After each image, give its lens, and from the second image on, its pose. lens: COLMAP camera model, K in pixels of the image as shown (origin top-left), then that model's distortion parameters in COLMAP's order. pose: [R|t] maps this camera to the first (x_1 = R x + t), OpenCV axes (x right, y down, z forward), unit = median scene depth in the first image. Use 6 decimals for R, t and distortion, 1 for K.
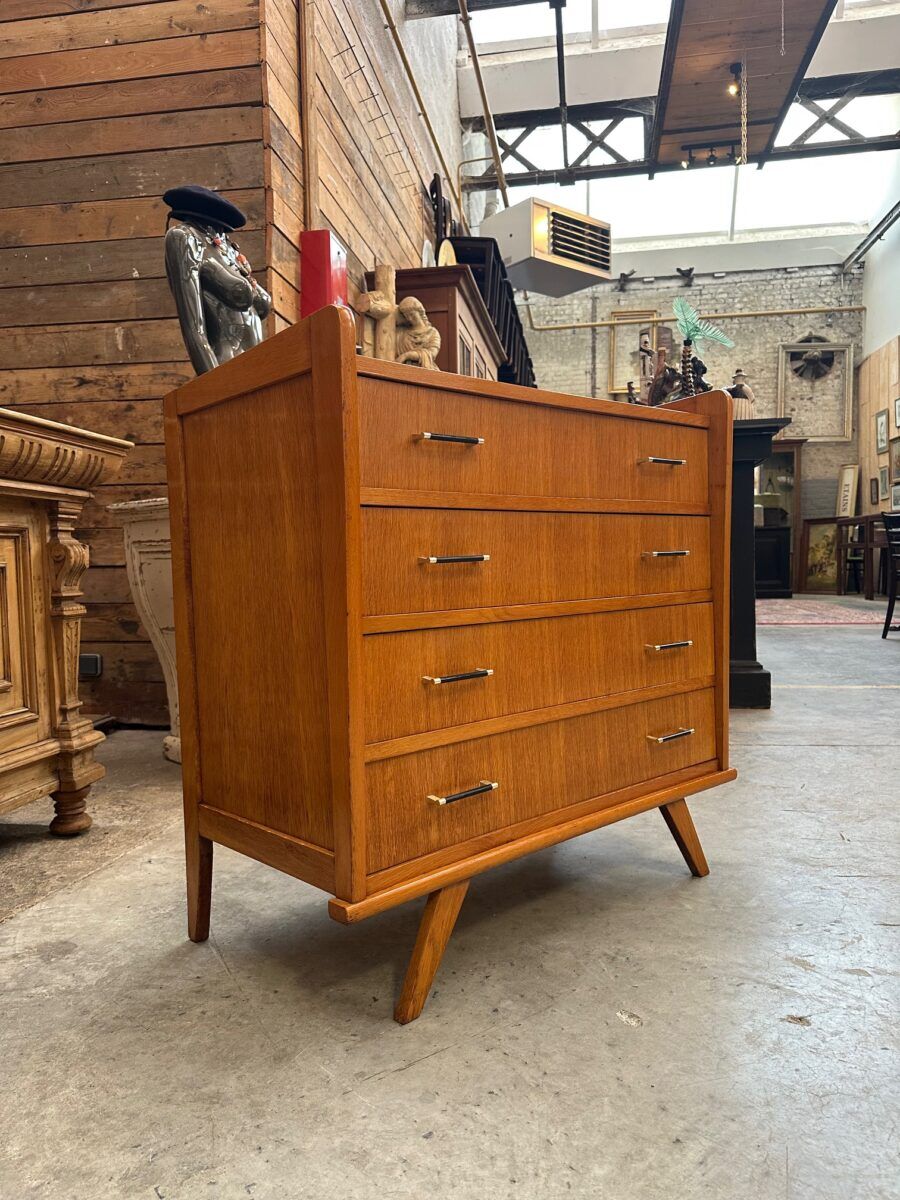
lens RADIAL K [[847.8, 0, 445.6], [0, 847.8, 600.6], [0, 0, 1]] dist [0.018739, -0.025152]
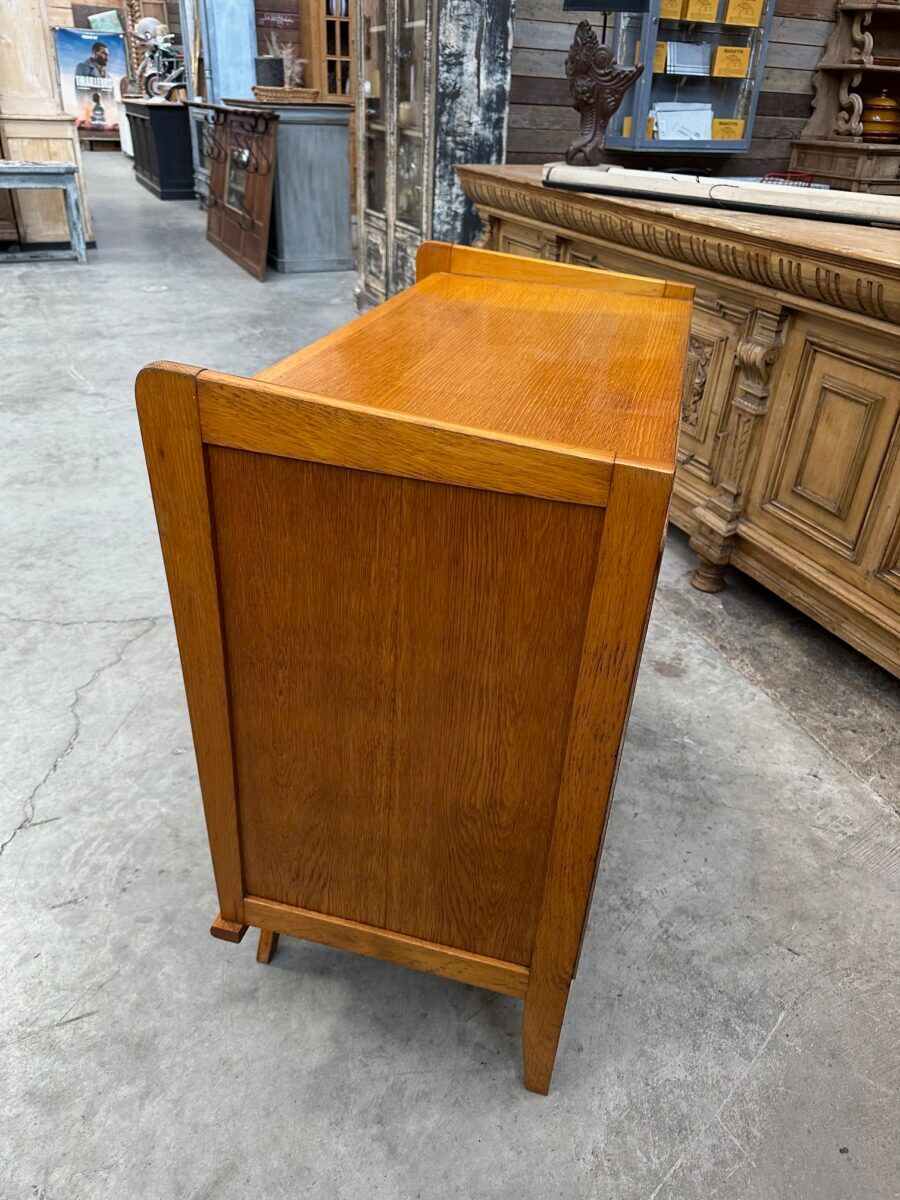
lens RADIAL K [[847.8, 0, 447.7], [0, 847.8, 602.0], [0, 0, 1]] dist [0.018739, -0.025152]
pose [[-0.841891, 0.261626, -0.471987, 0.518548], [-0.049583, 0.833419, 0.550412, -0.470000], [0.537365, 0.486790, -0.688676, 1.716239]]
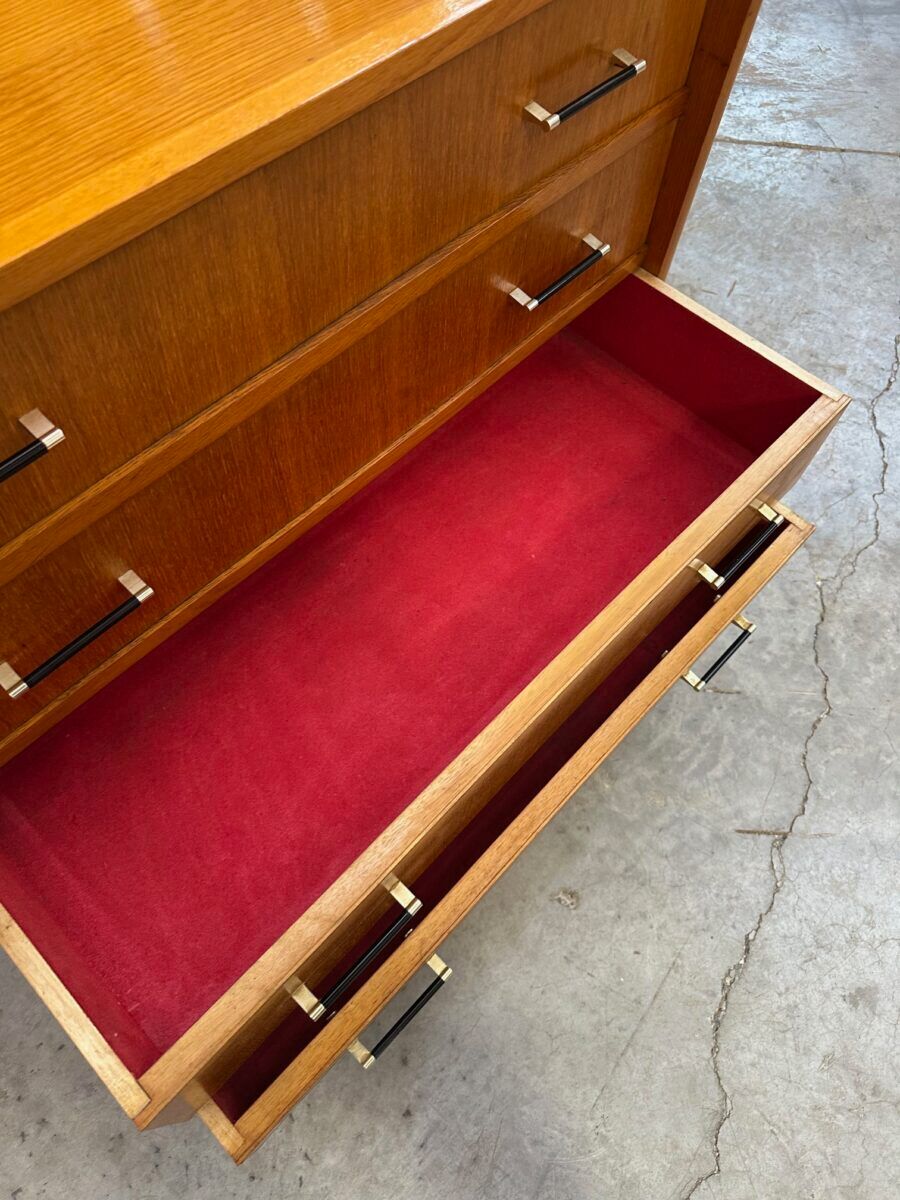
lens RADIAL K [[847.8, 0, 435.4], [0, 847.8, 596.5], [0, 0, 1]] dist [0.018739, -0.025152]
pose [[0.997014, -0.028560, 0.071750, 0.155808], [-0.046093, 0.525376, 0.849621, -0.414950], [-0.061961, -0.850391, 0.522491, 0.620908]]
